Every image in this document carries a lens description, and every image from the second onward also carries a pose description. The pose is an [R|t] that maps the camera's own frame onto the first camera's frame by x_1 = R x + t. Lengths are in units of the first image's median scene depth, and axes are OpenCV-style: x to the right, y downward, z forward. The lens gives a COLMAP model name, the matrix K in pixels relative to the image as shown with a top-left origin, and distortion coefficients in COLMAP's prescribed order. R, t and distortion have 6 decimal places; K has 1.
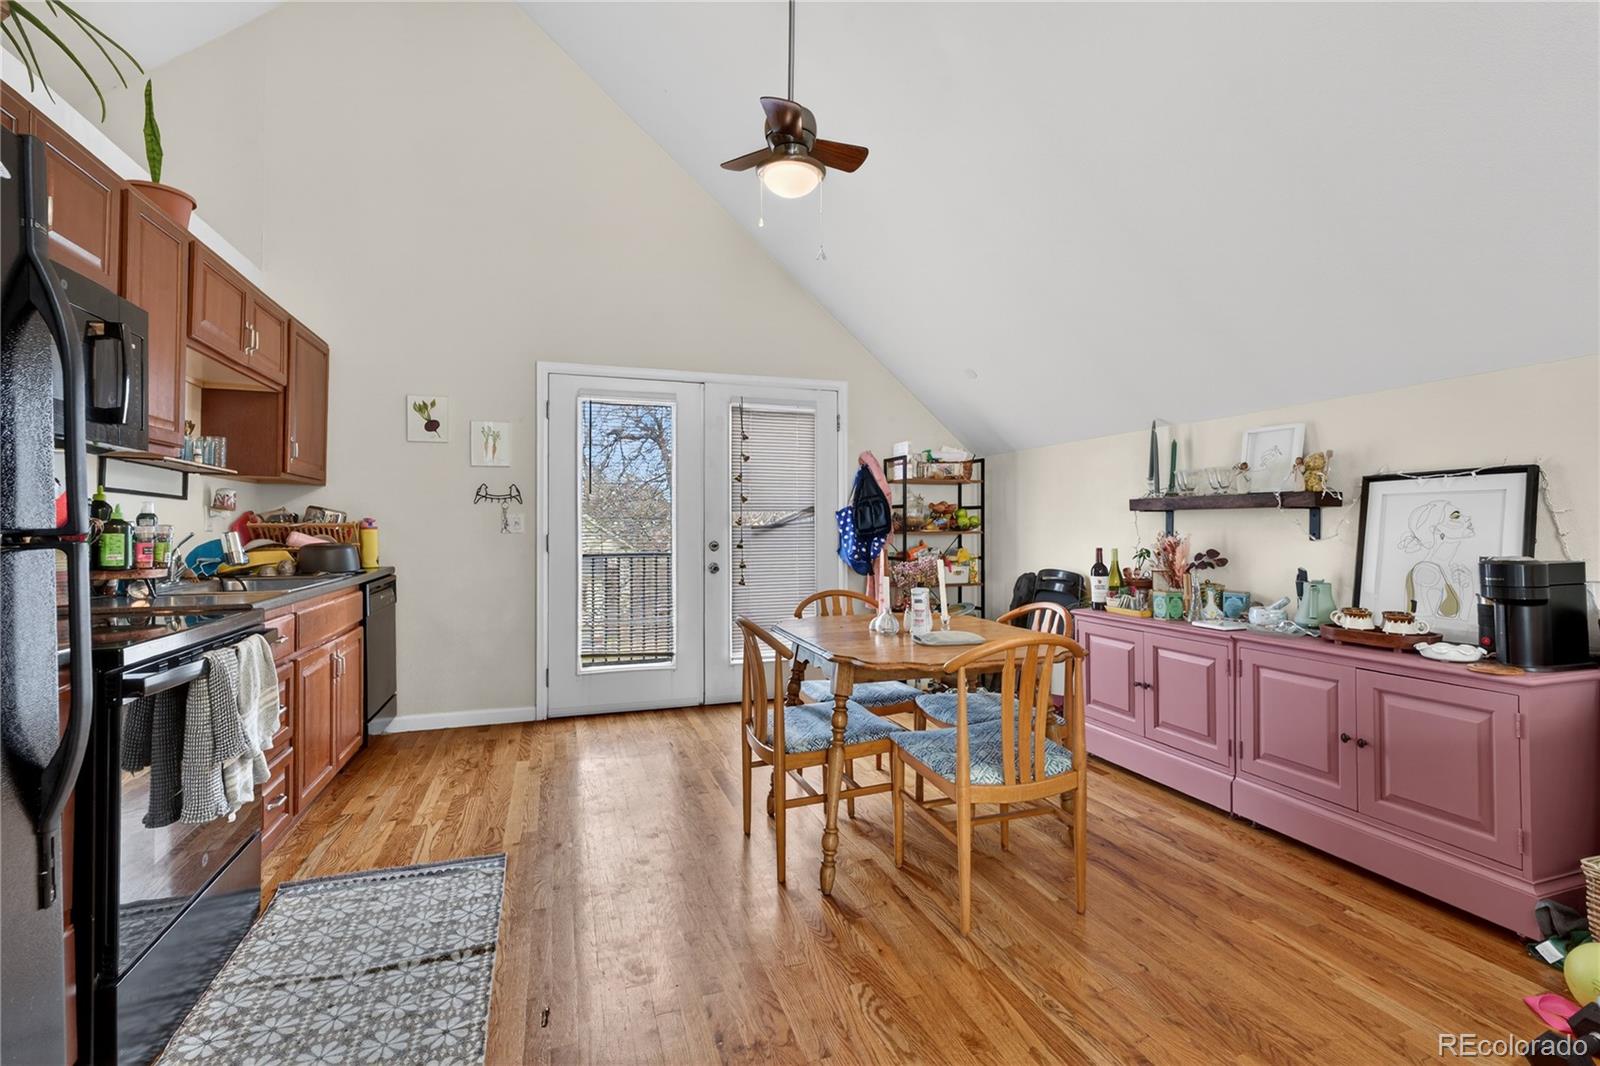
lens RADIAL K [[666.6, 0, 798.1], [0, 666.6, 512.0], [0, 0, 1]] dist [-0.000139, -0.000121]
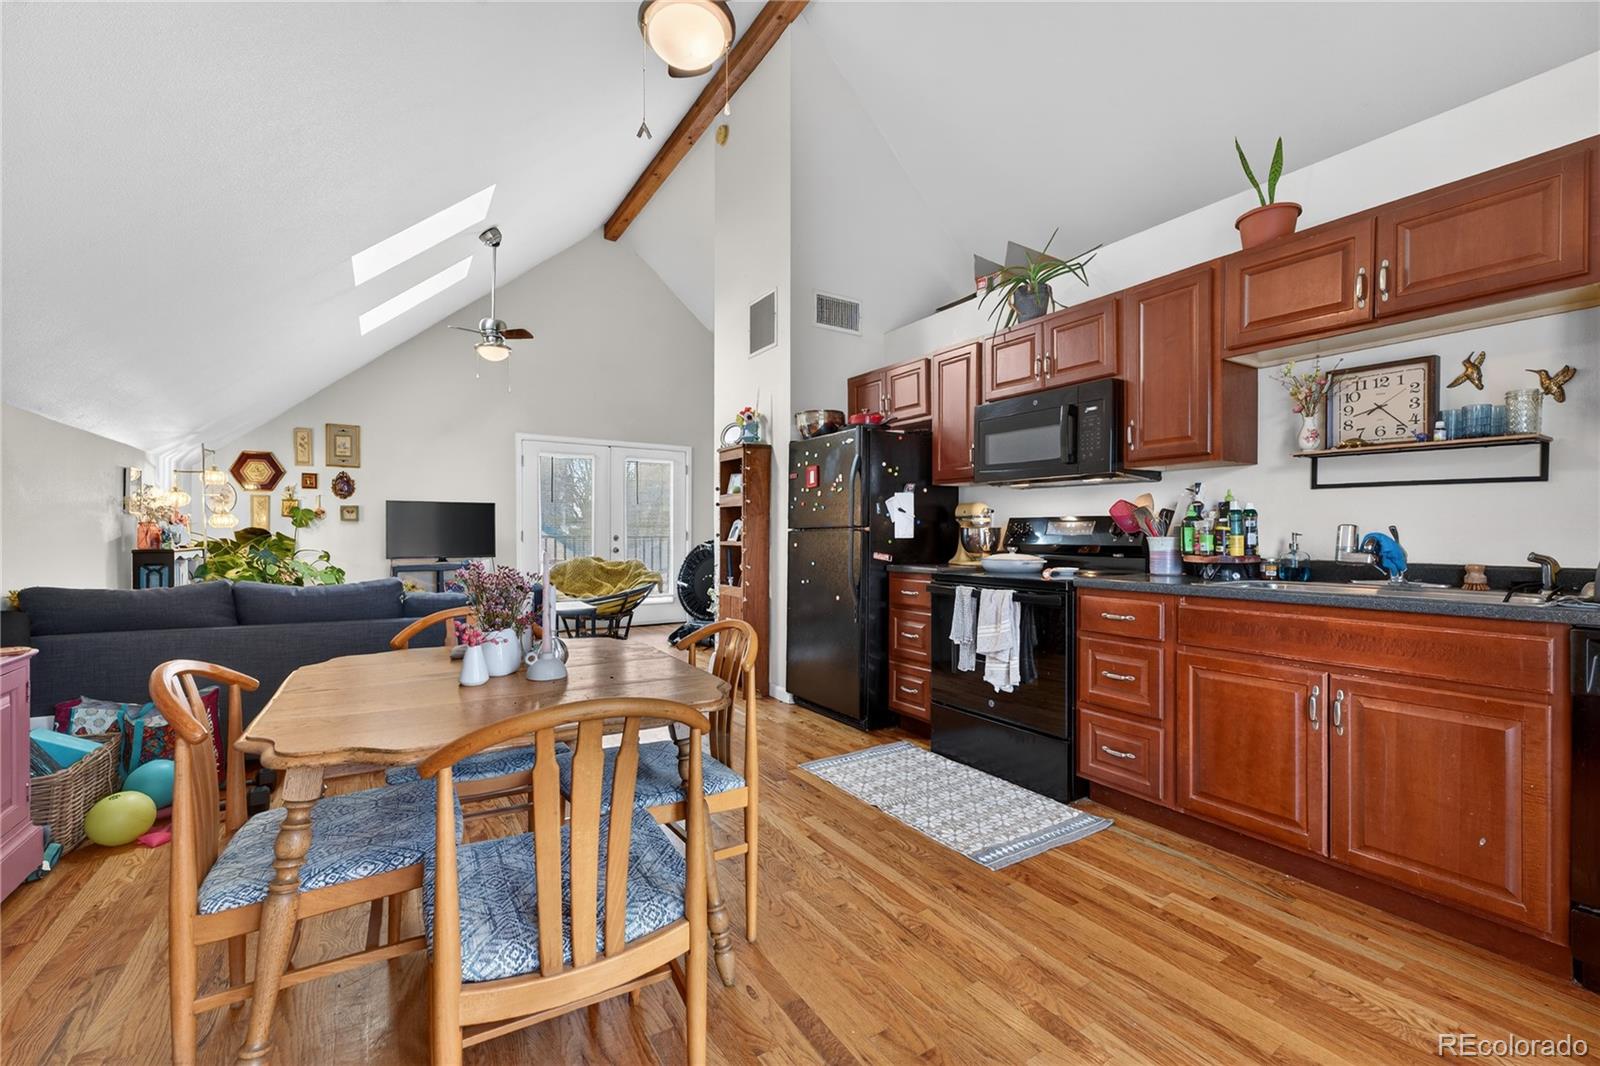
lens RADIAL K [[659.8, 0, 800.0], [0, 659.8, 533.0], [0, 0, 1]] dist [-0.000480, -0.000138]
pose [[-0.969984, 0.000813, -0.243167, 0.039716], [0.005398, 0.999820, -0.018192, 0.048626], [0.243108, -0.018959, -0.969814, 1.553250]]
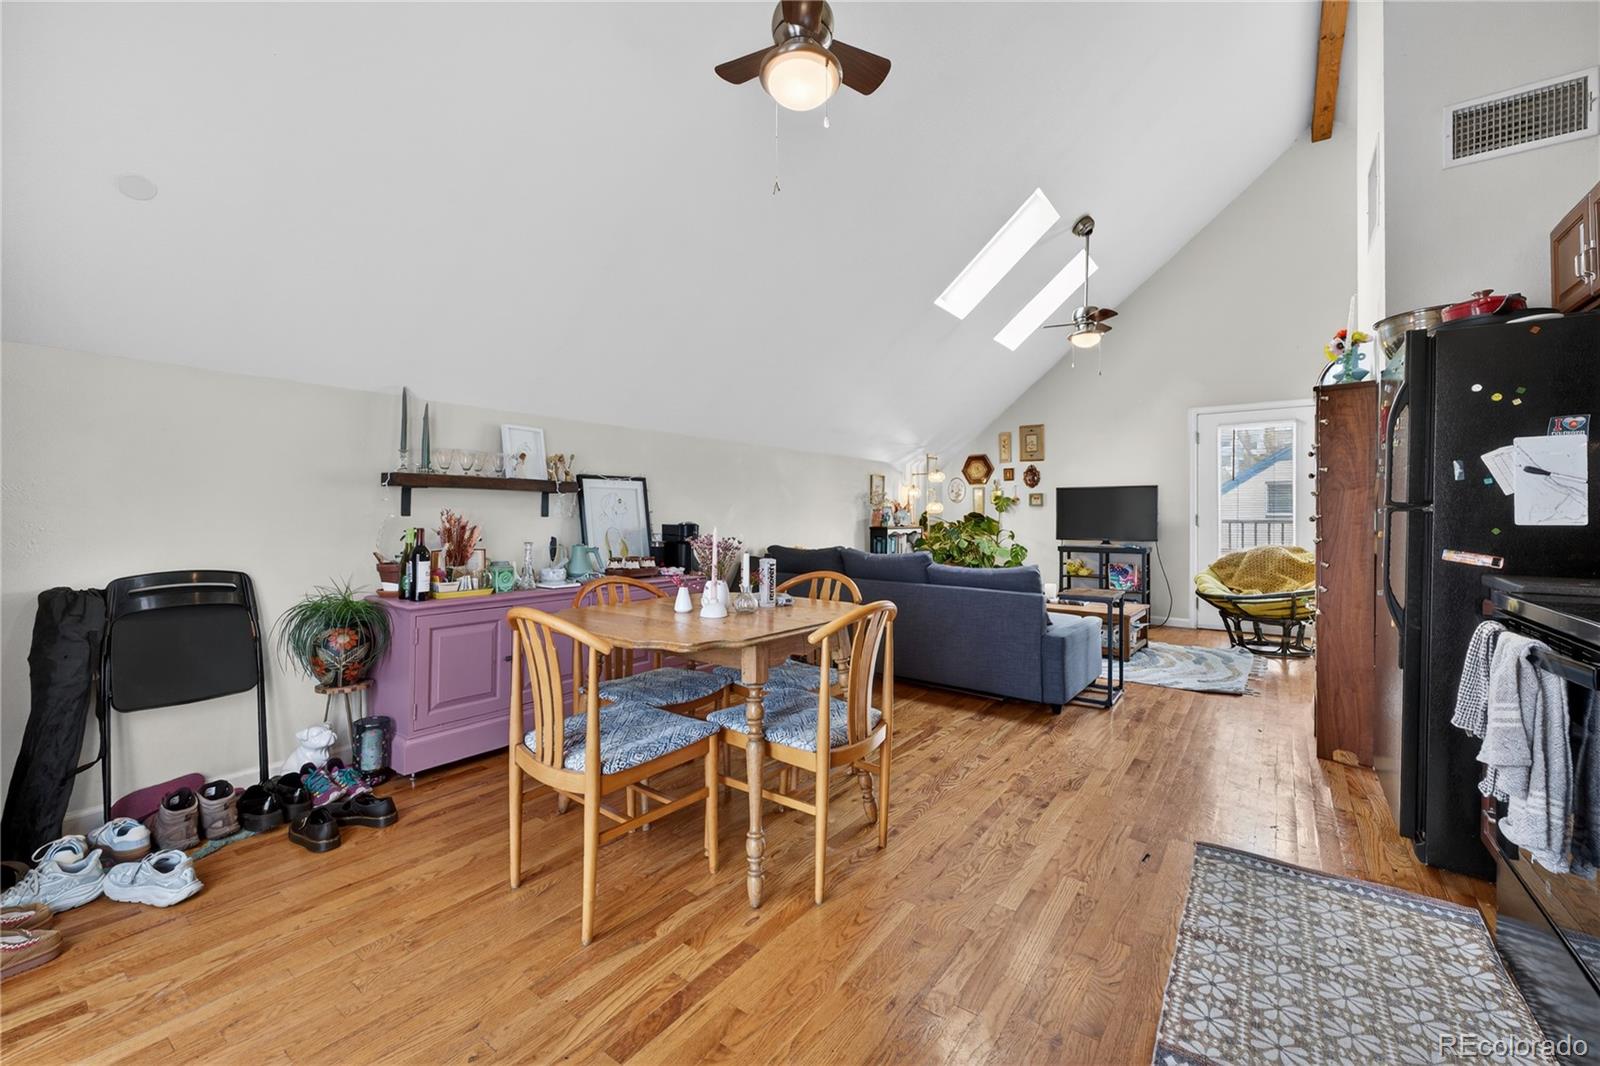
lens RADIAL K [[666.6, 0, 798.1], [0, 666.6, 512.0], [0, 0, 1]] dist [-0.000139, -0.000121]
pose [[-0.569418, 0.005748, 0.822028, -0.615174], [-0.017180, 0.999674, -0.018890, 0.048238], [-0.821869, -0.024879, -0.569133, 1.327281]]
